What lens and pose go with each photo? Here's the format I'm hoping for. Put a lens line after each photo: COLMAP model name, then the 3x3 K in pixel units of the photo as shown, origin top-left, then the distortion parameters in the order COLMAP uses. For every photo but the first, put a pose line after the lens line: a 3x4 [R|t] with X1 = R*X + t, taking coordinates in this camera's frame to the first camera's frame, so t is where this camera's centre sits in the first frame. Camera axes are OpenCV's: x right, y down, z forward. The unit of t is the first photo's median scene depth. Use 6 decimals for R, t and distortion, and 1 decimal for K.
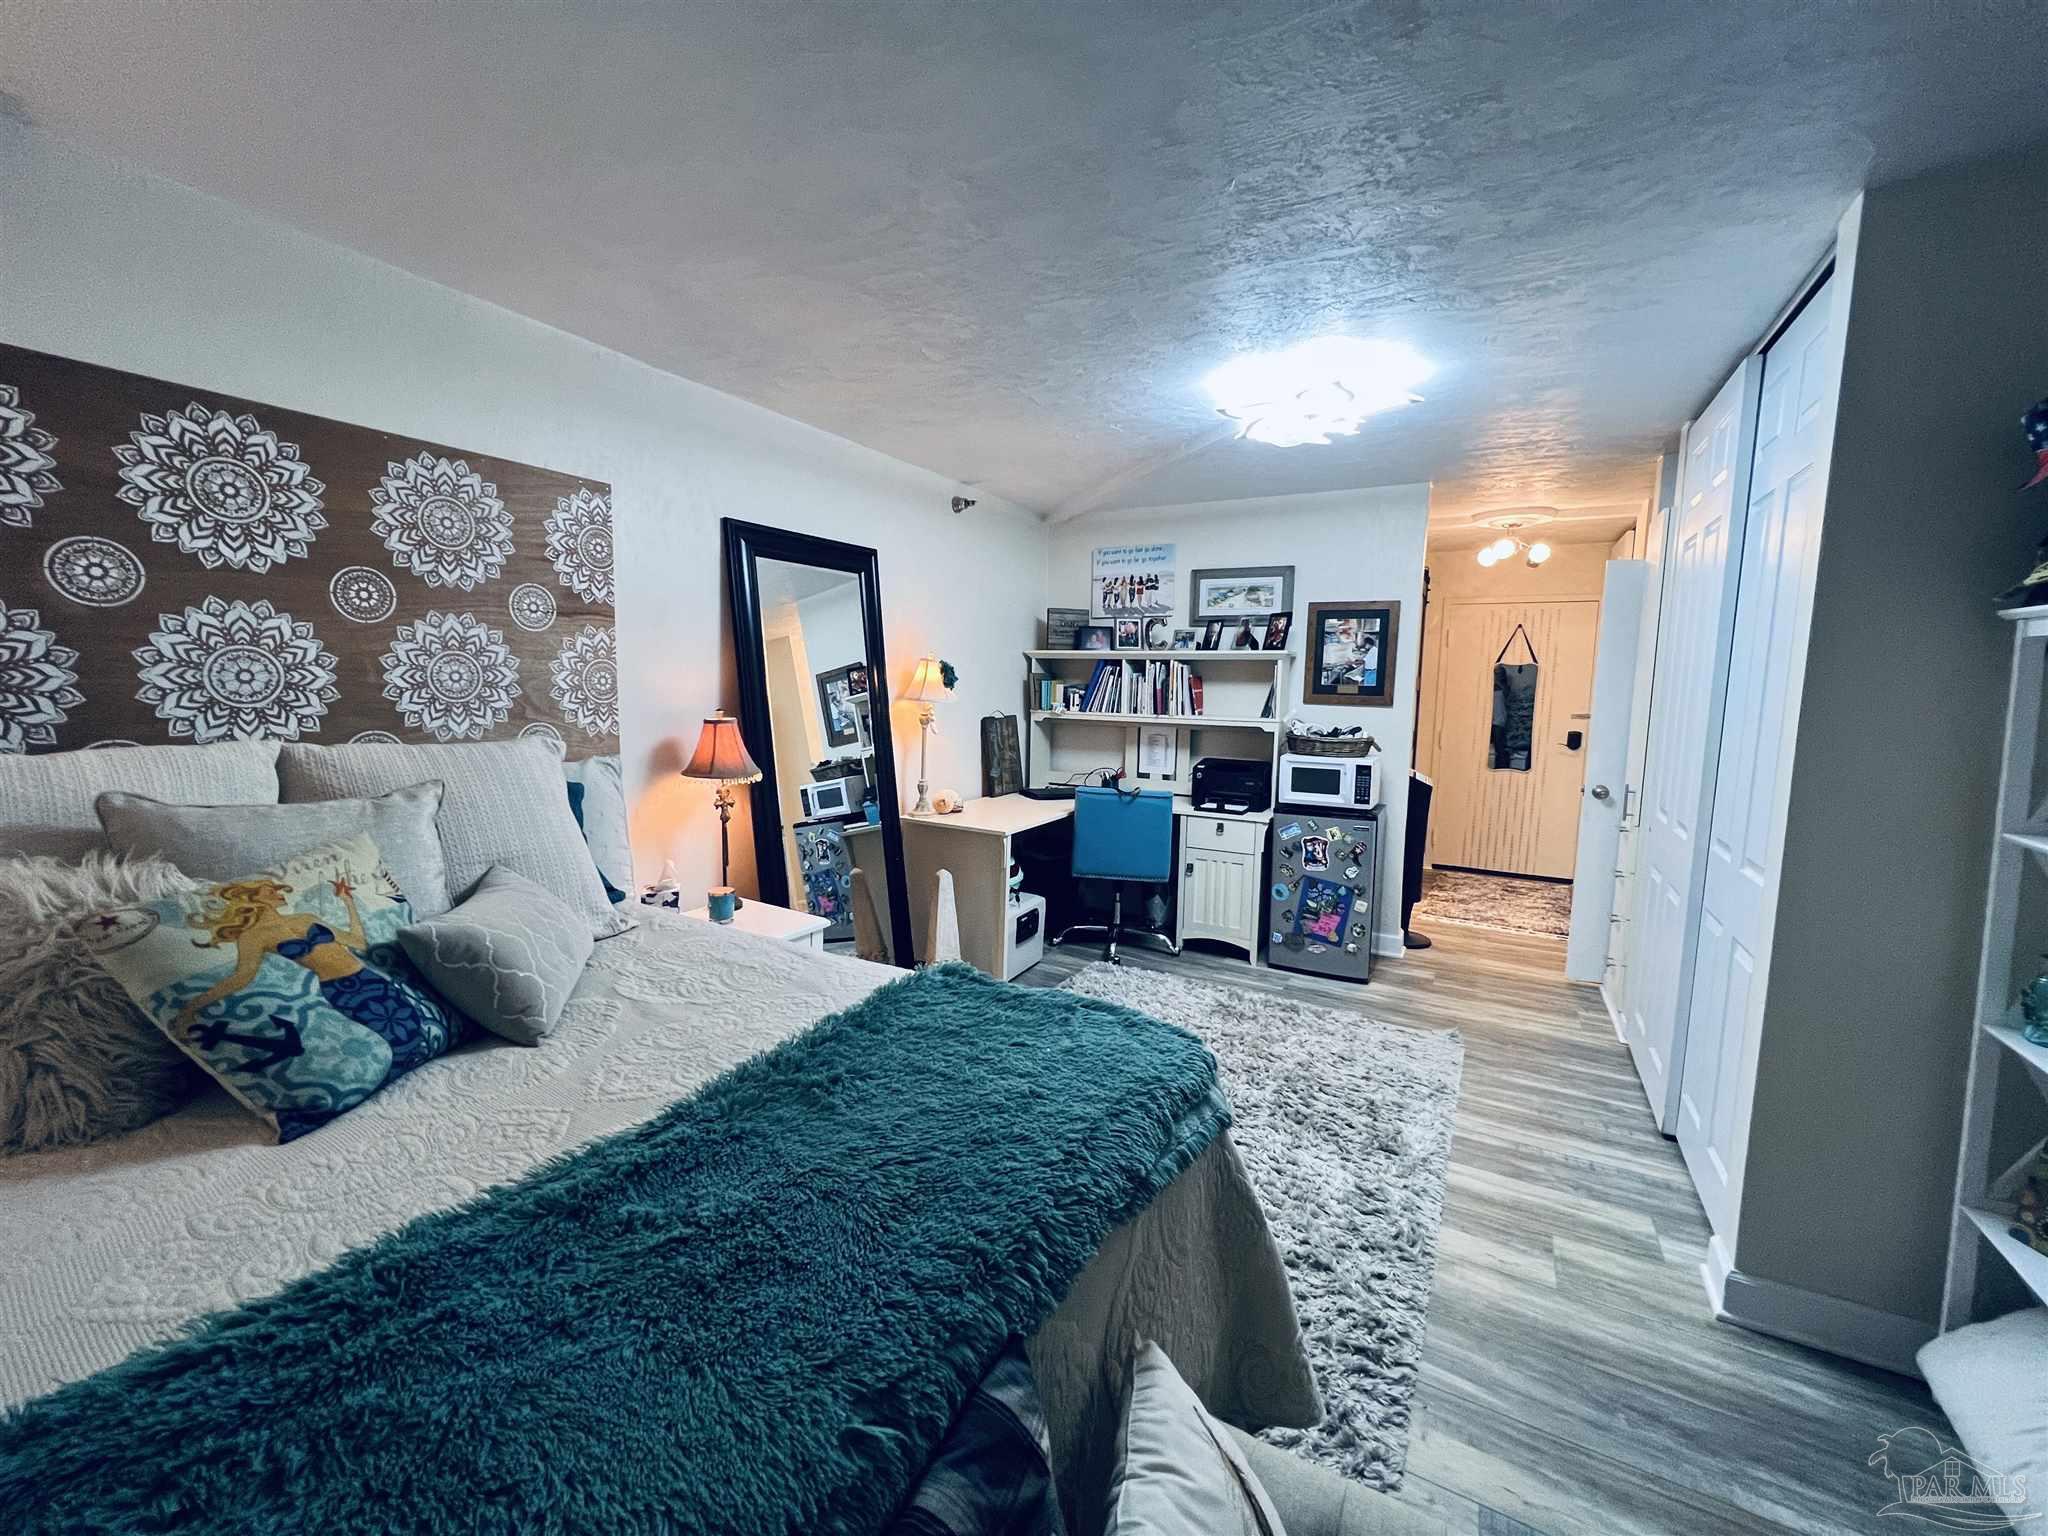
lens RADIAL K [[816.3, 0, 1027.7], [0, 816.3, 764.3], [0, 0, 1]] dist [-0.001630, 0.000049]
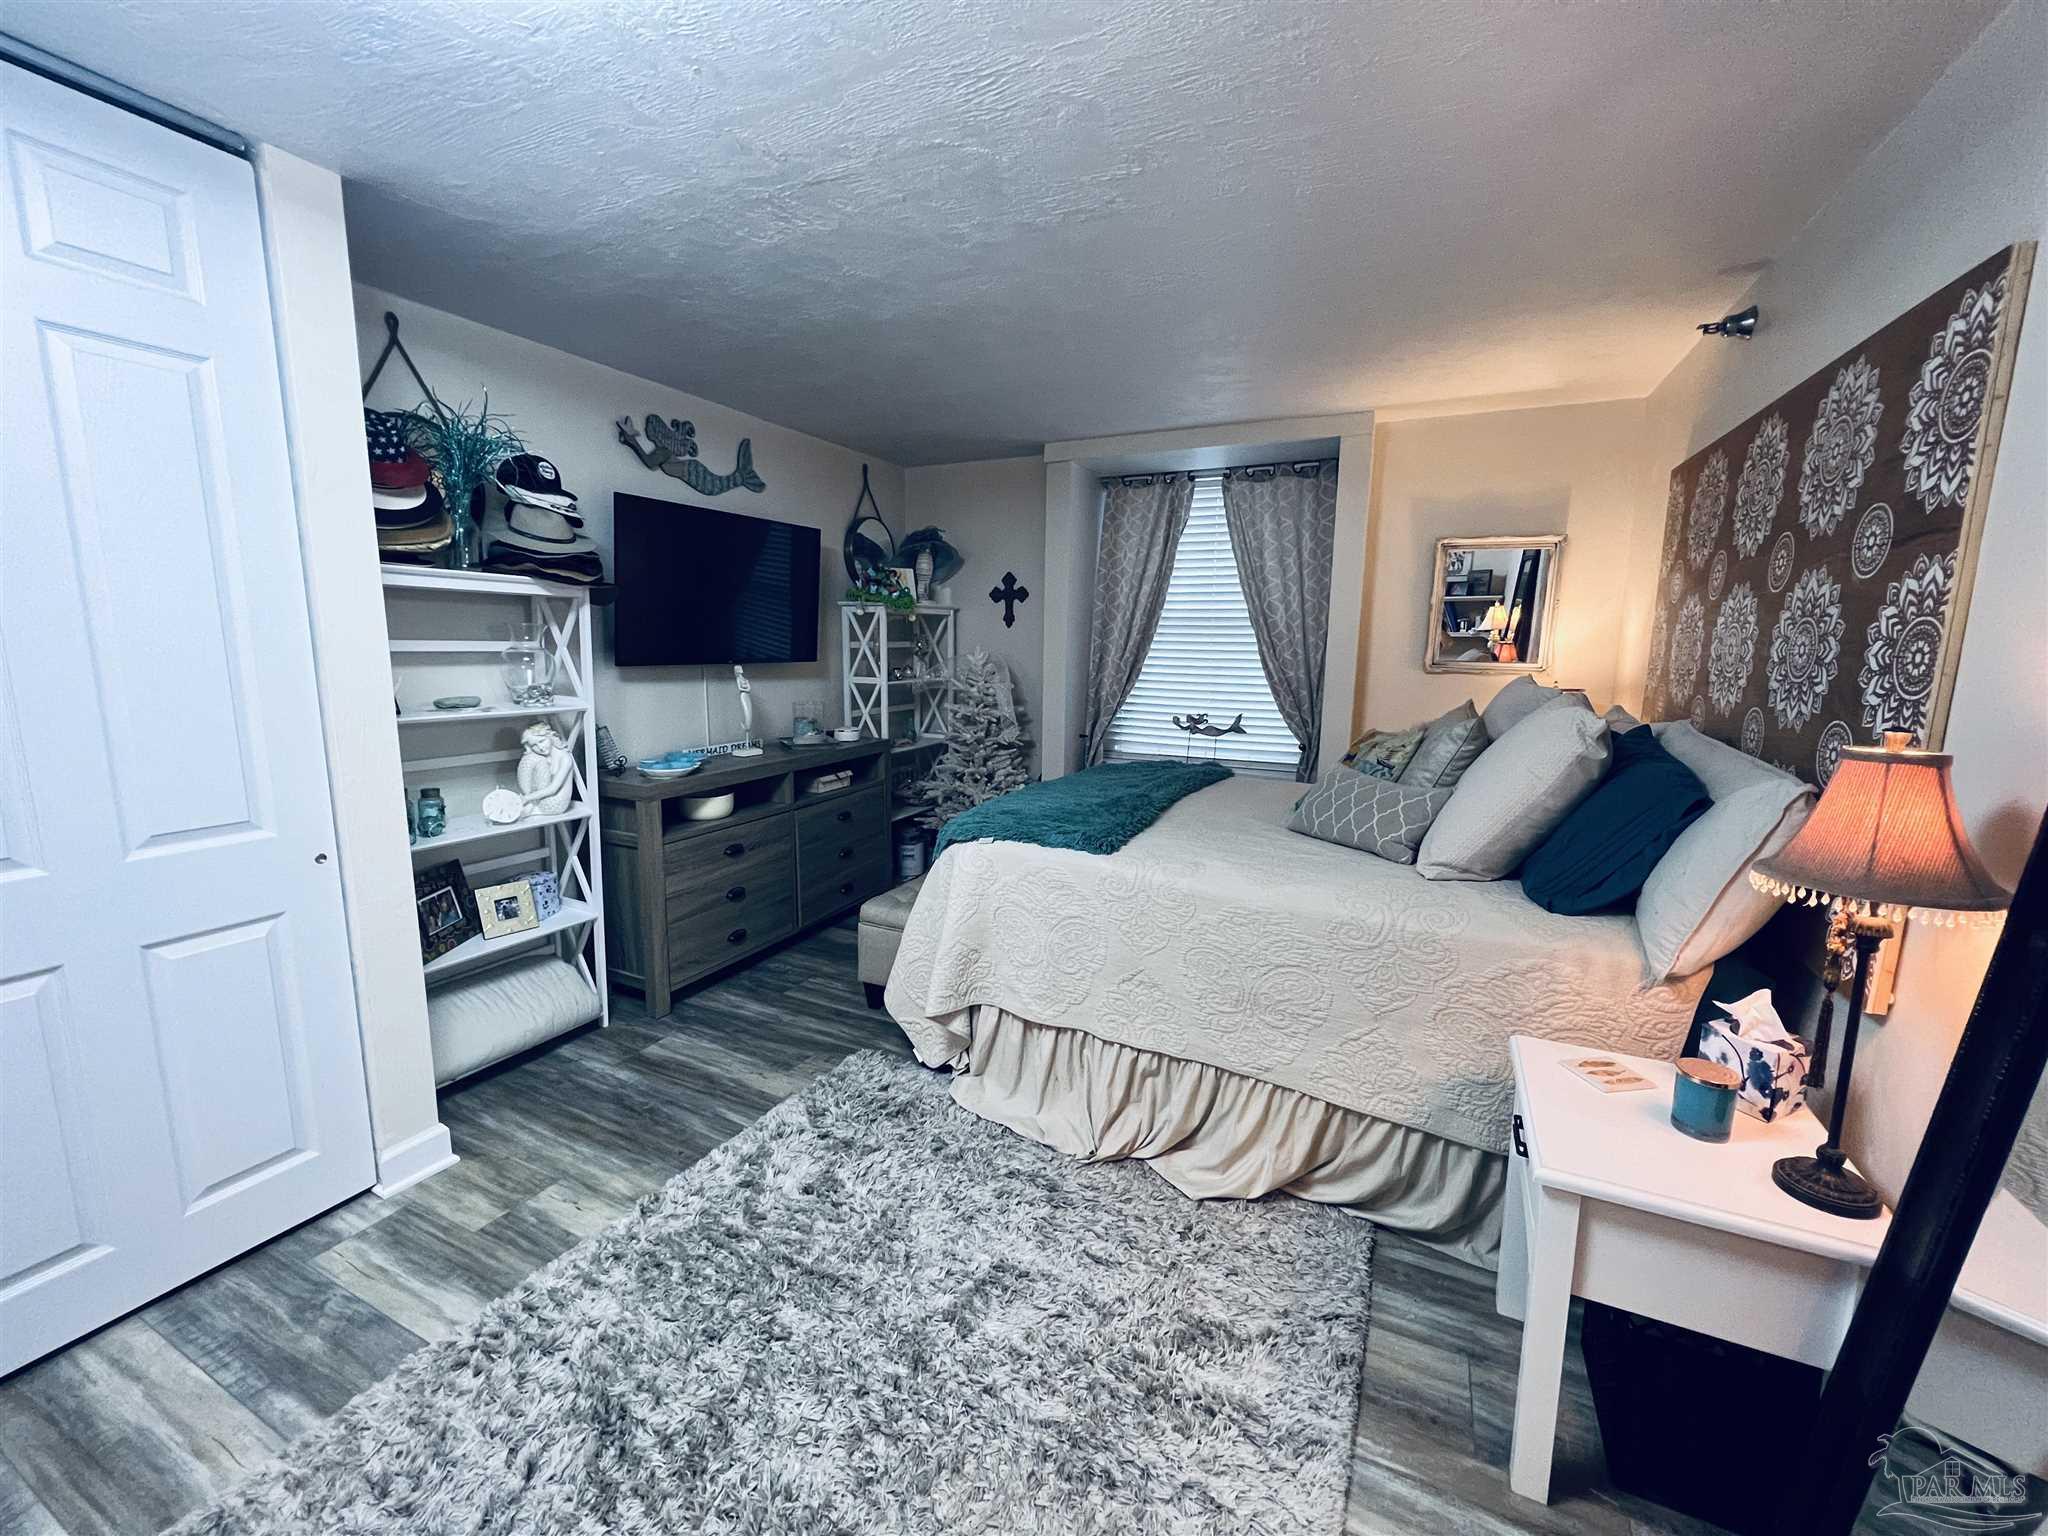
lens RADIAL K [[816.3, 0, 1027.0], [0, 816.3, 764.8], [0, 0, 1]] dist [-0.001630, 0.000049]
pose [[-0.996282, -0.022471, -0.083173, 0.111705], [-0.043343, 0.965052, 0.258448, -0.157062], [0.074459, 0.261092, -0.962438, 1.575955]]
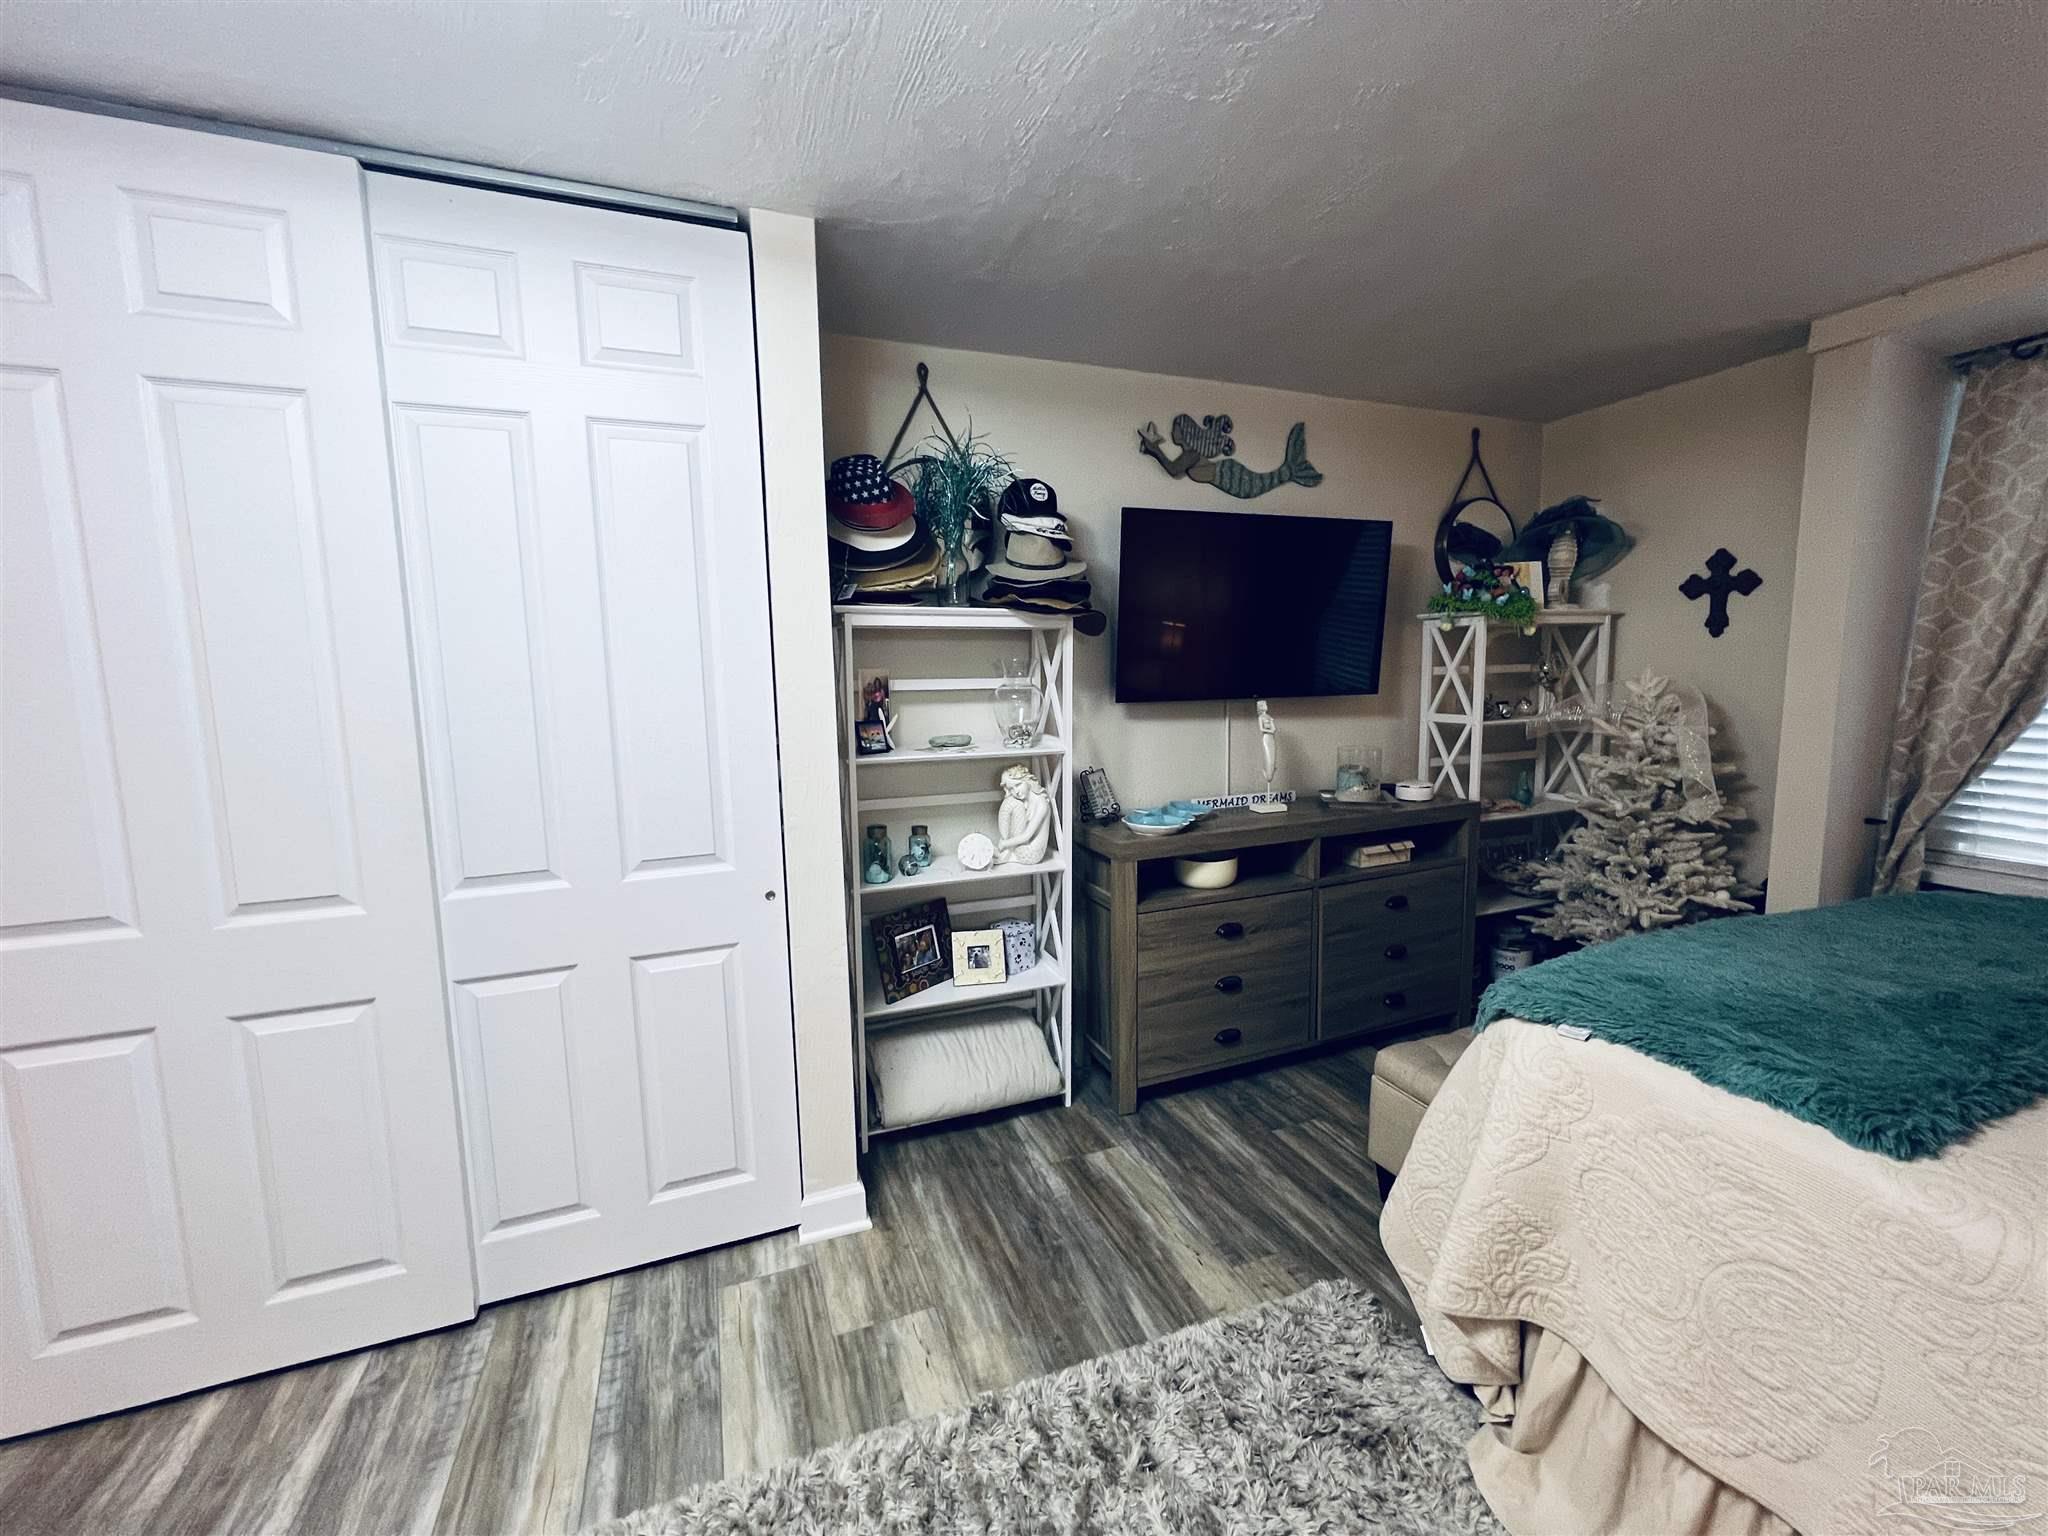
lens RADIAL K [[816.3, 0, 1021.4], [0, 816.3, 762.1], [0, 0, 1]] dist [-0.001630, 0.000049]
pose [[-0.780405, -0.079006, 0.620263, 0.039345], [0.071165, 0.974317, 0.213642, -0.120339], [-0.621212, 0.210868, -0.754739, 1.220389]]
